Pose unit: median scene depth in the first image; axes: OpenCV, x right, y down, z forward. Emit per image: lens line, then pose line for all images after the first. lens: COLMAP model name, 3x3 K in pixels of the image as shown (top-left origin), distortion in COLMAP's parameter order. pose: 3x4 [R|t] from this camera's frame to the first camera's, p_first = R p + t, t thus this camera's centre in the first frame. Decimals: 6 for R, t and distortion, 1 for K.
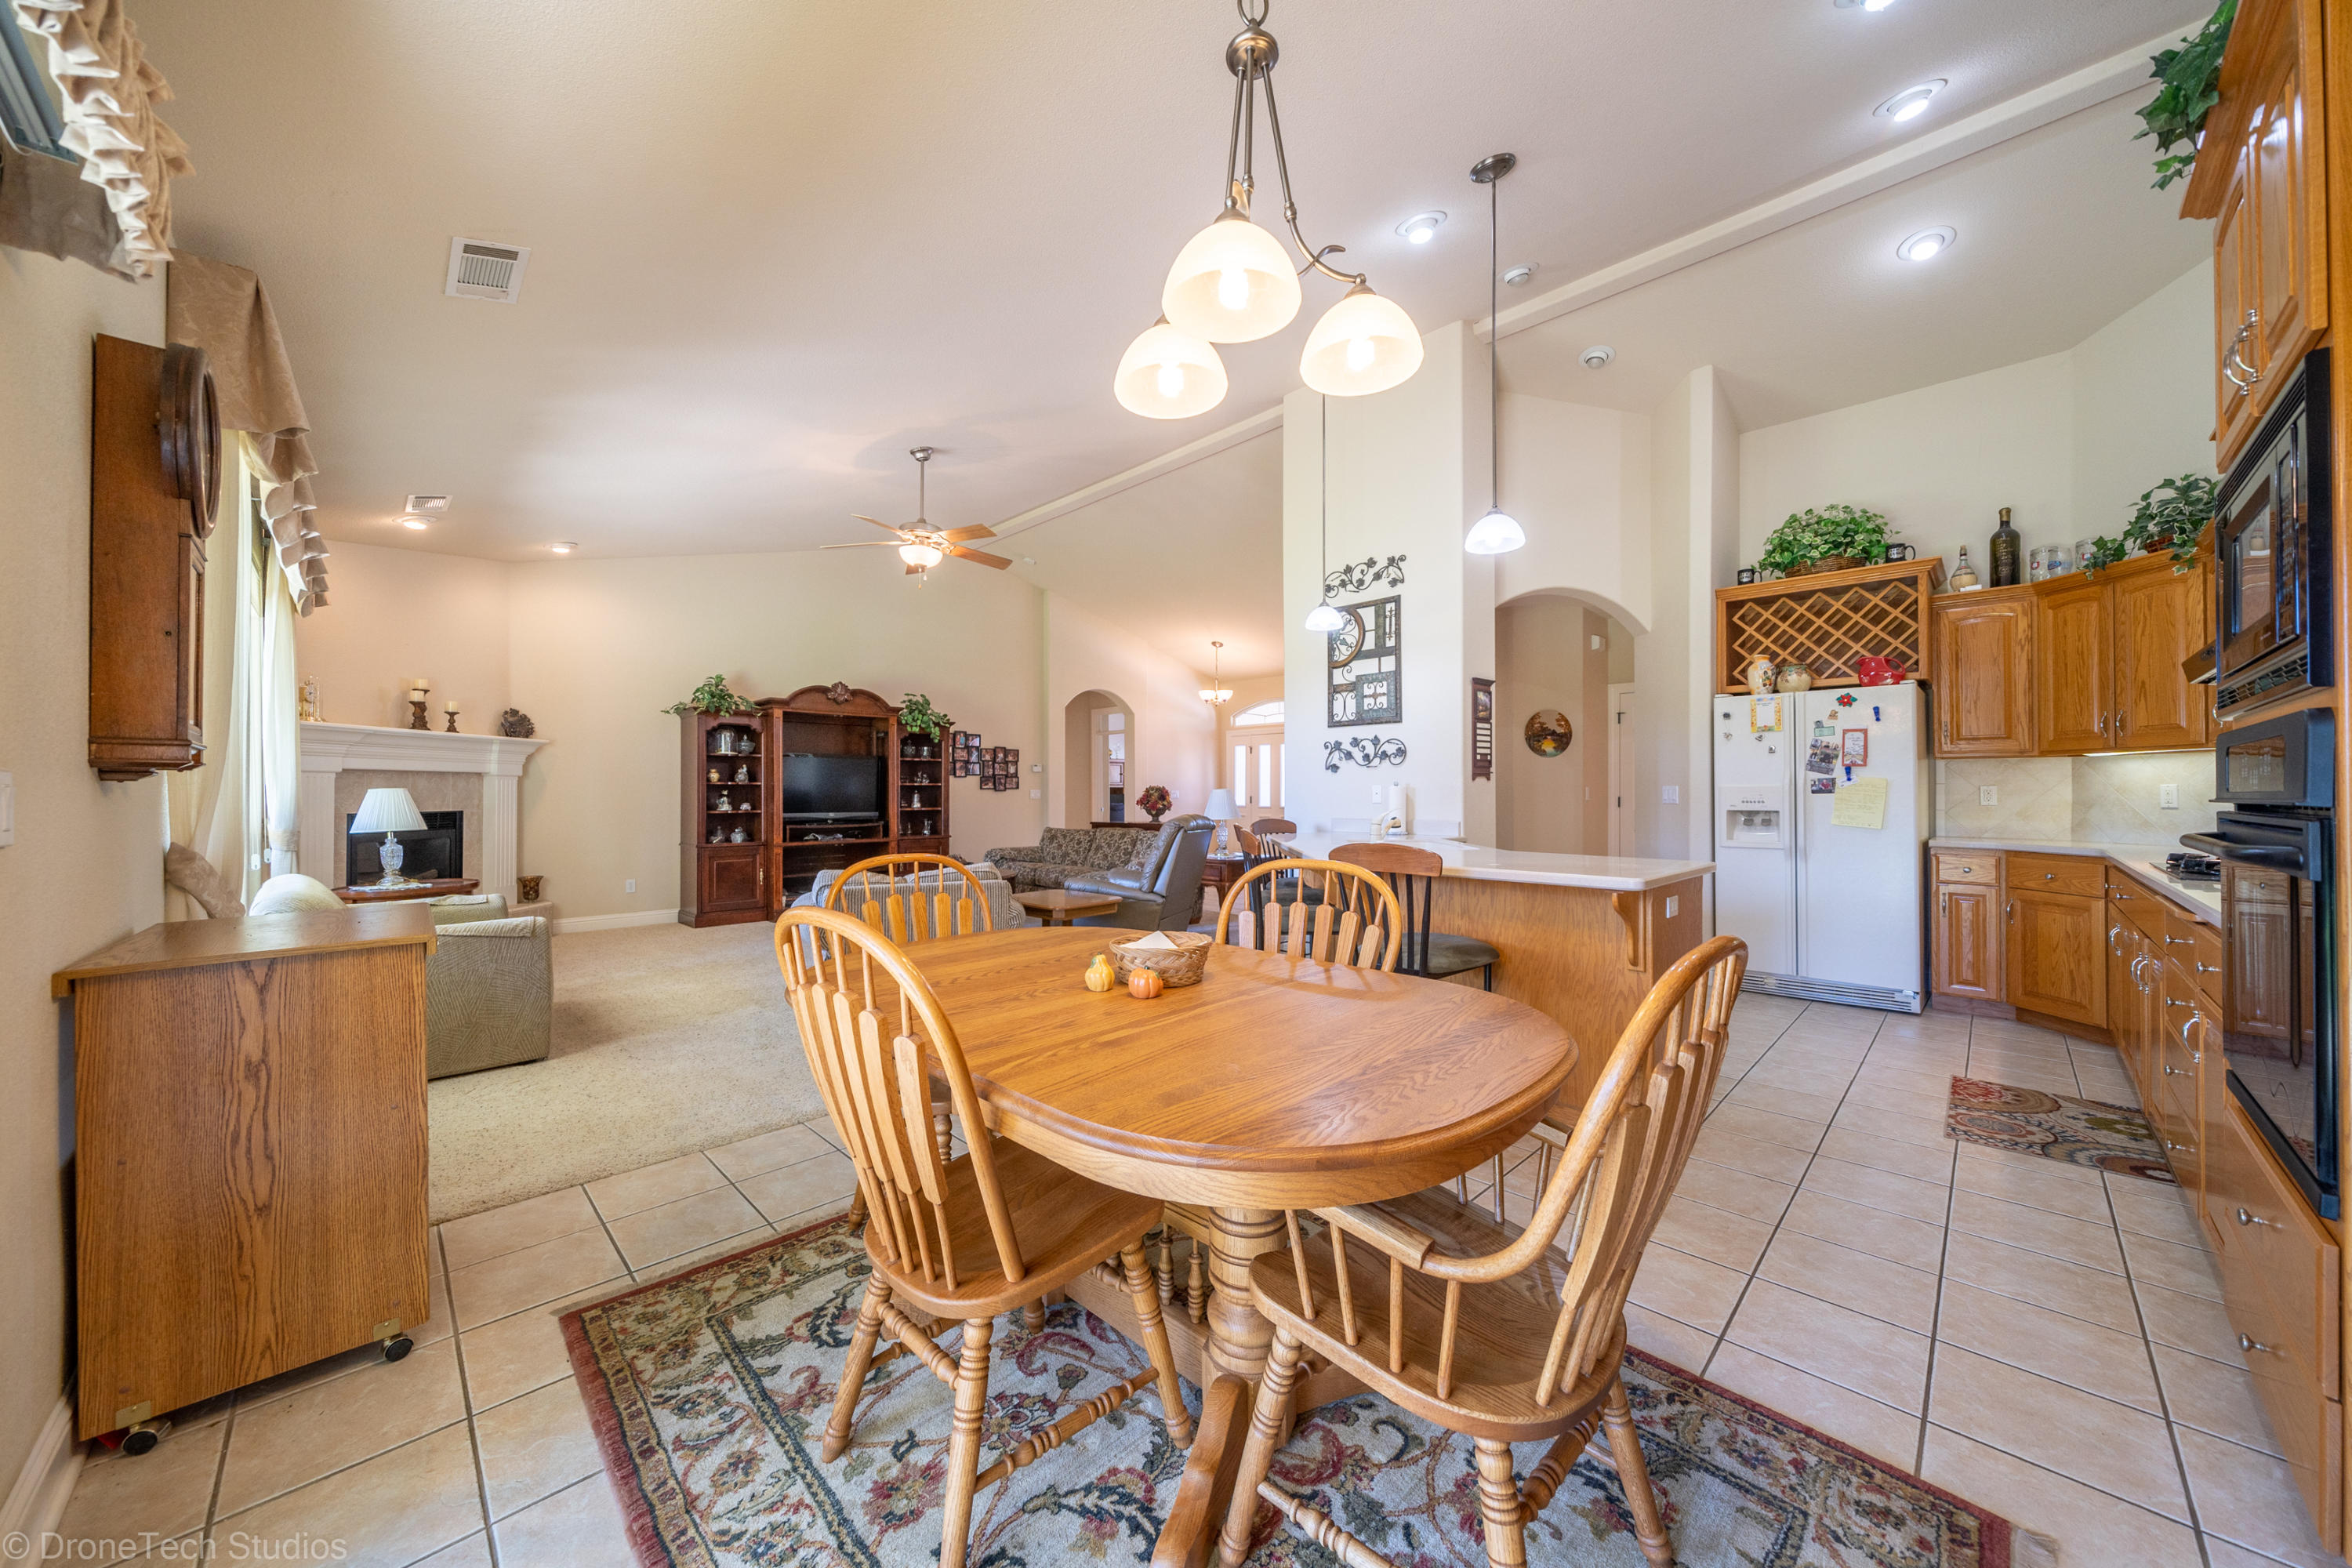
lens RADIAL K [[818.6, 0, 1172.9], [0, 818.6, 782.4], [0, 0, 1]] dist [0.000832, 0.000036]
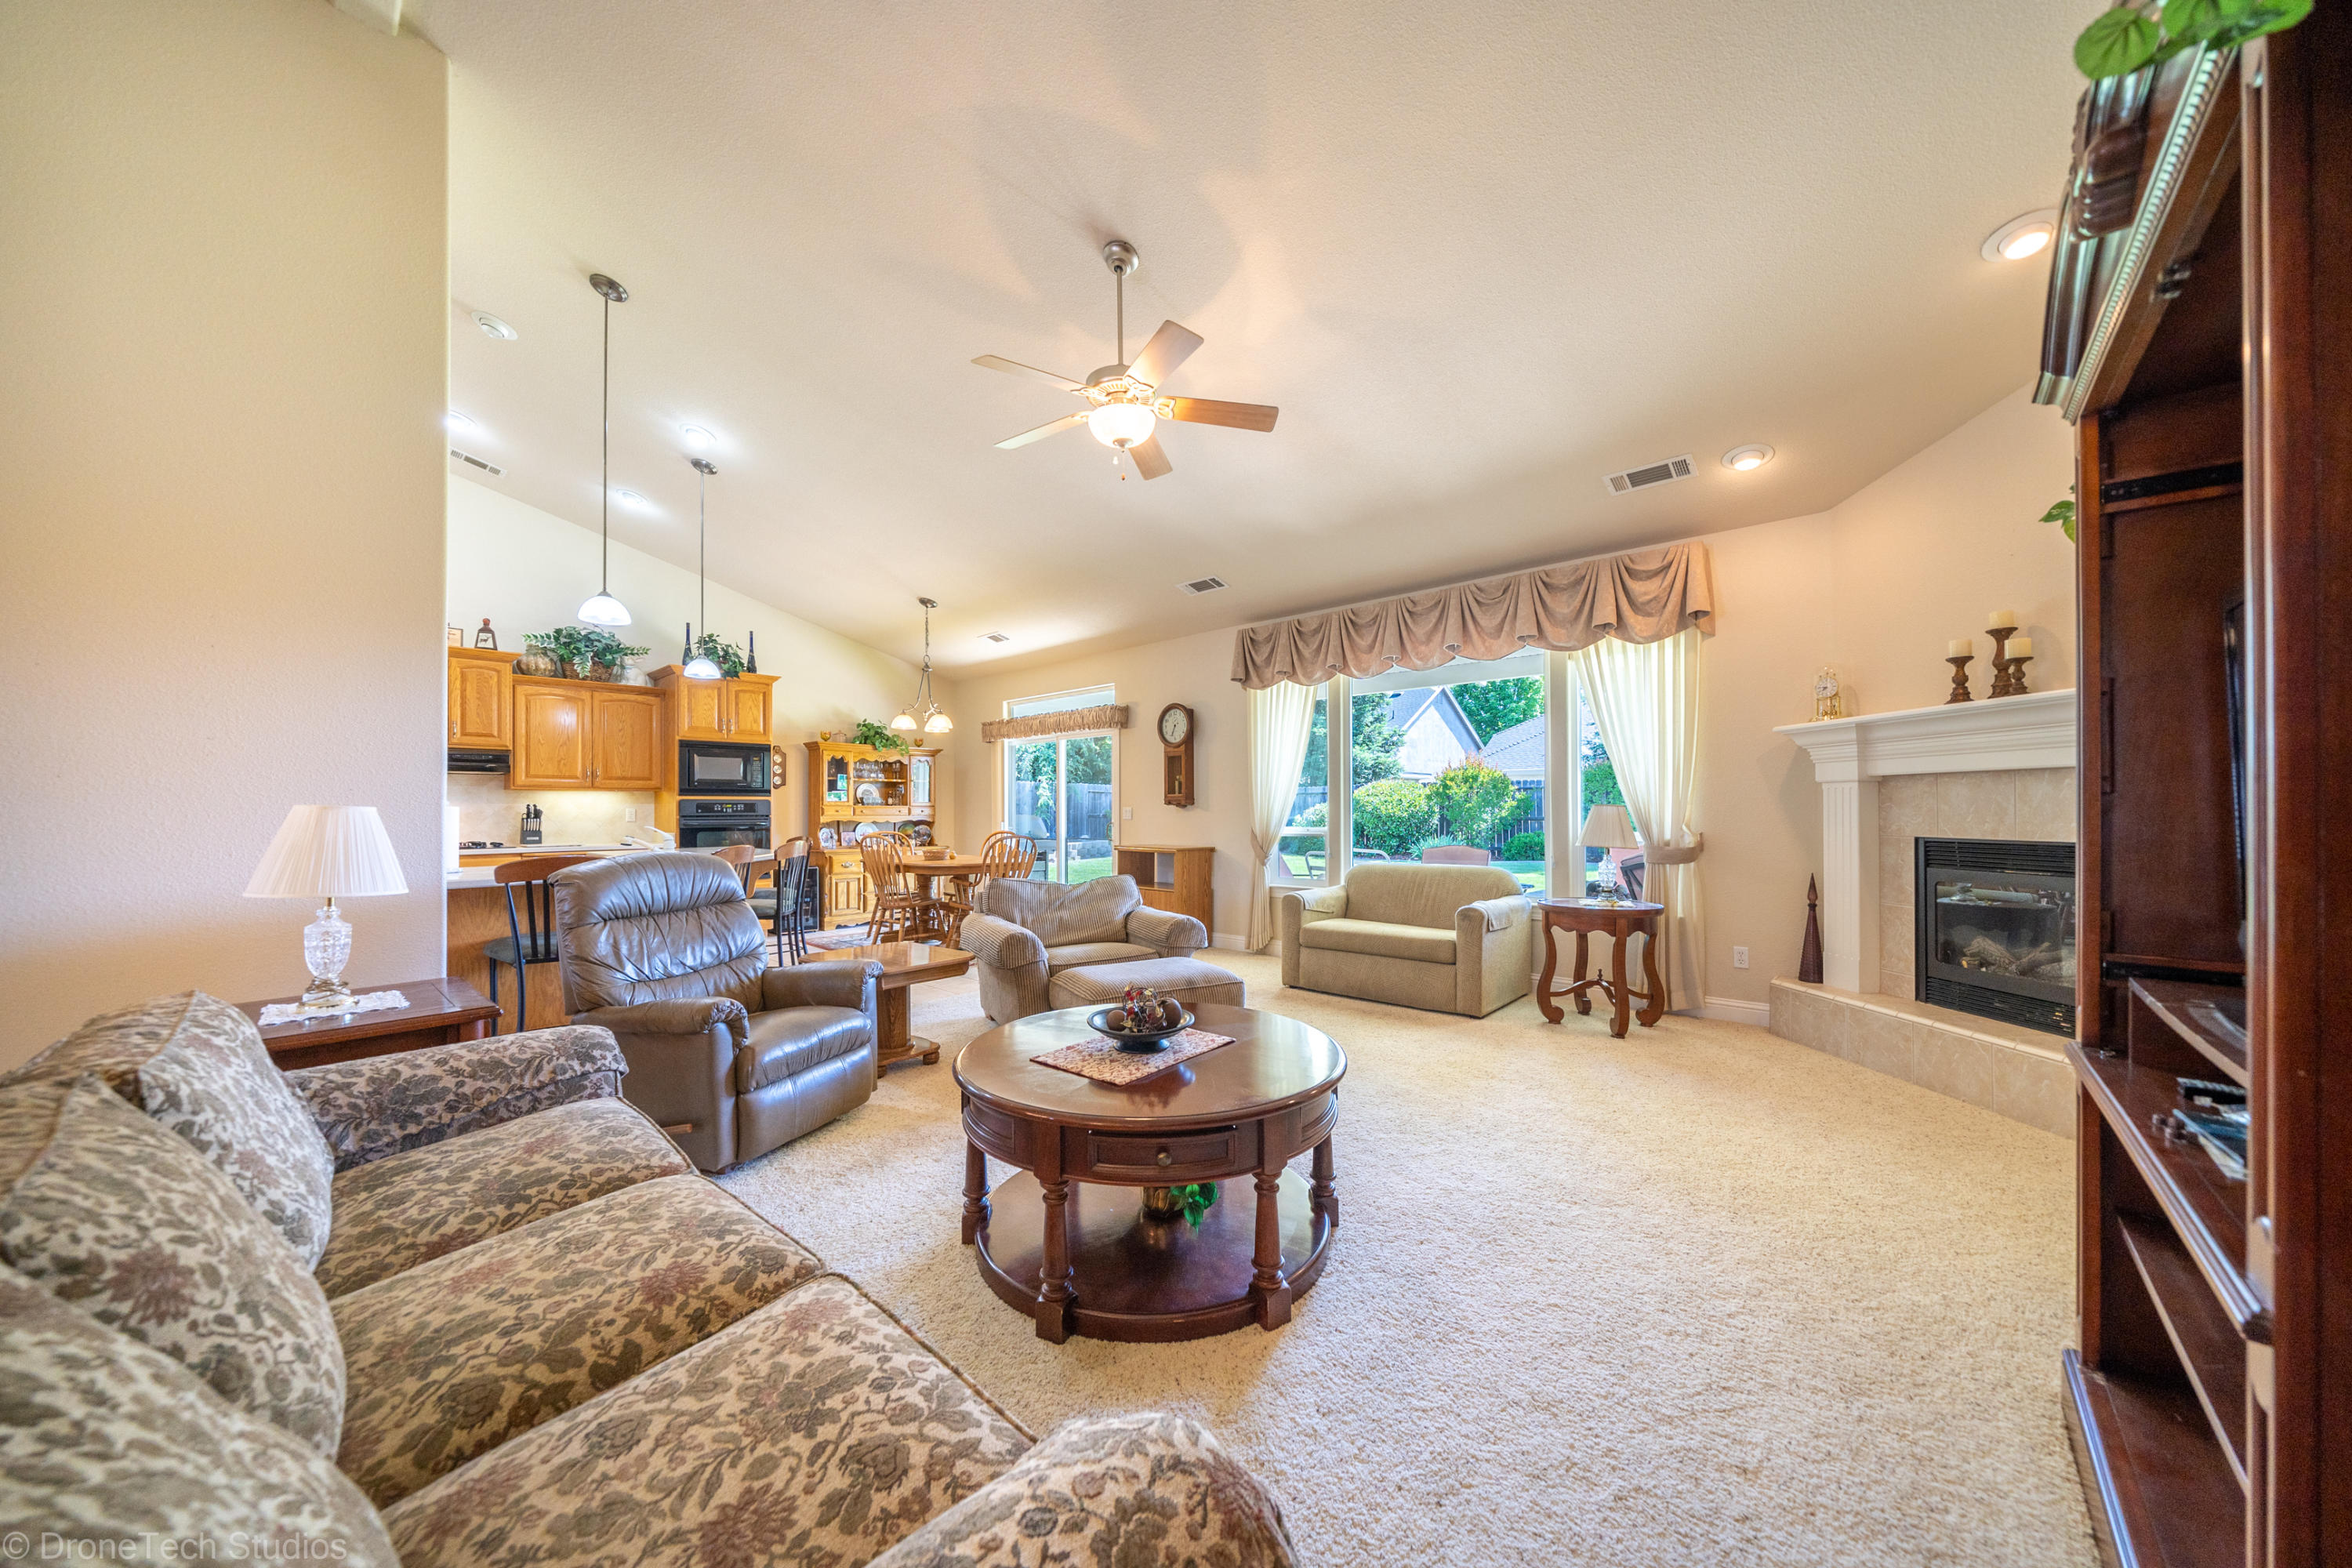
lens RADIAL K [[808.4, 0, 1171.3], [0, 808.4, 805.1], [0, 0, 1]] dist [-0.005292, 0.000022]
pose [[-0.998956, 0.005308, -0.045382, -0.335301], [0.006076, 0.999840, -0.016806, 0.018637], [0.045286, -0.017064, -0.998828, 1.700567]]
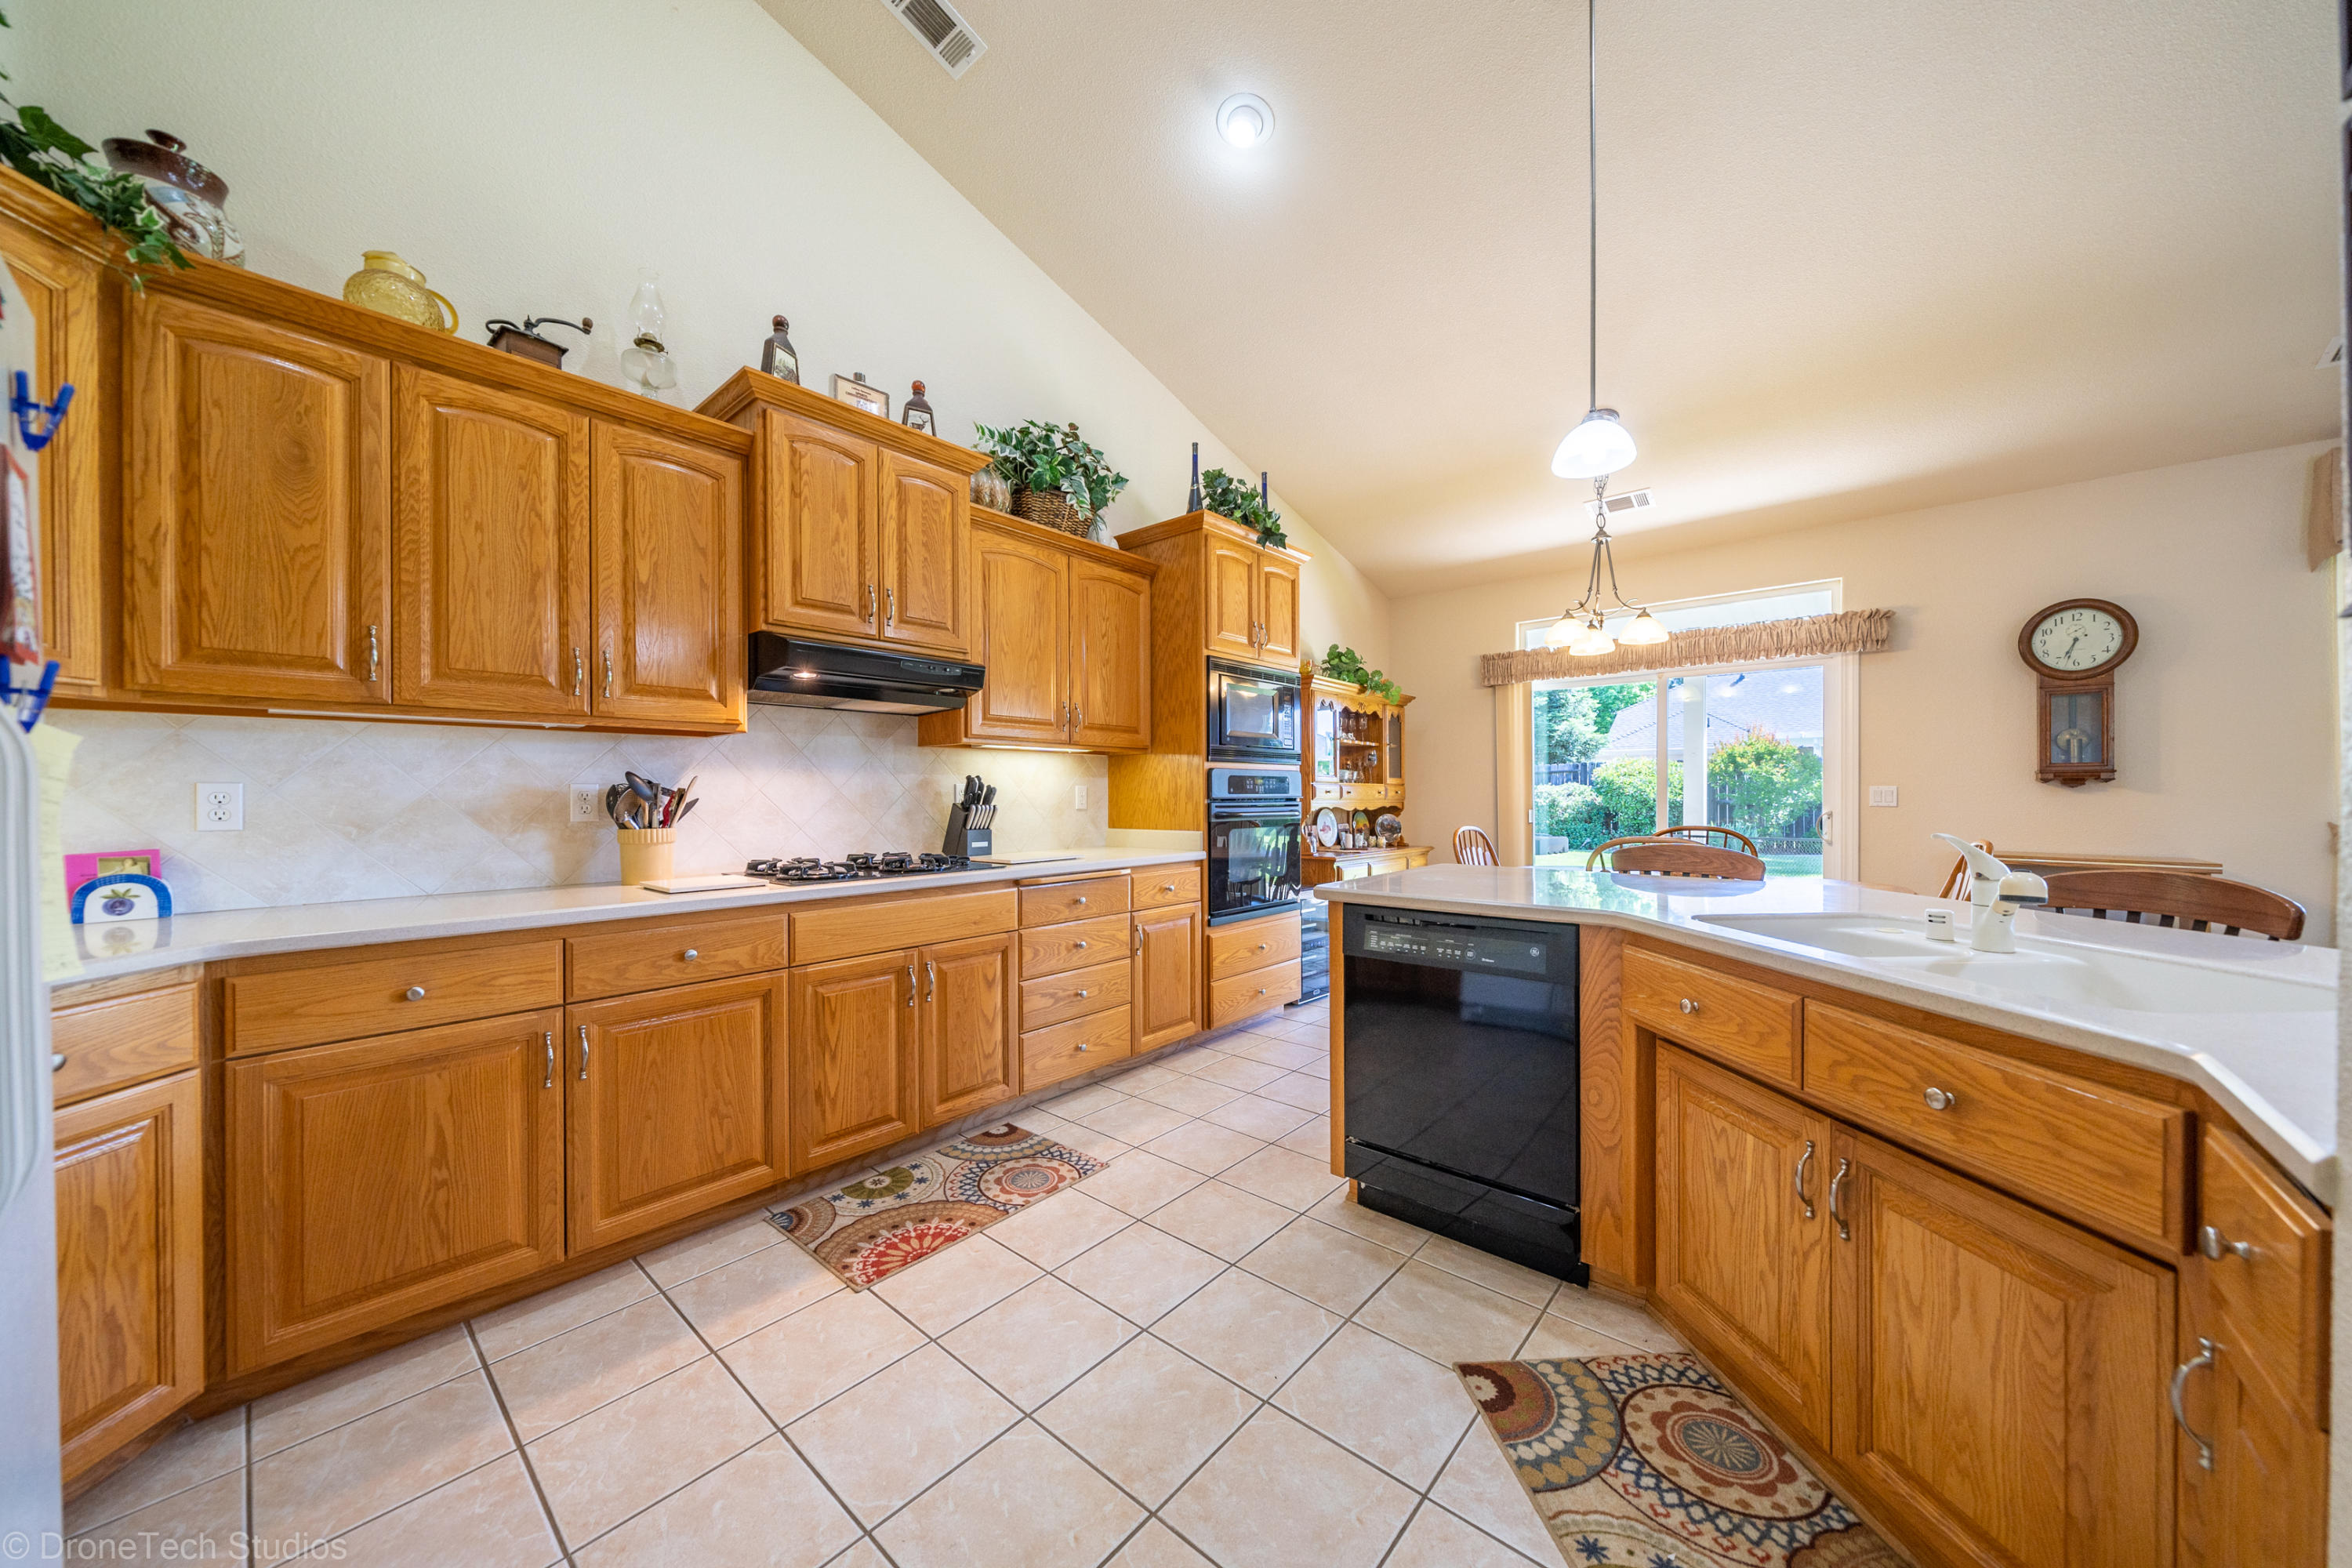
lens RADIAL K [[803.5, 0, 1173.3], [0, 803.5, 797.4], [0, 0, 1]] dist [-0.000341, 0.000022]
pose [[-0.997238, 0.003326, -0.074194, 0.502508], [0.003743, 0.999978, -0.005476, 0.010978], [0.074174, -0.005739, -0.997229, 1.028130]]
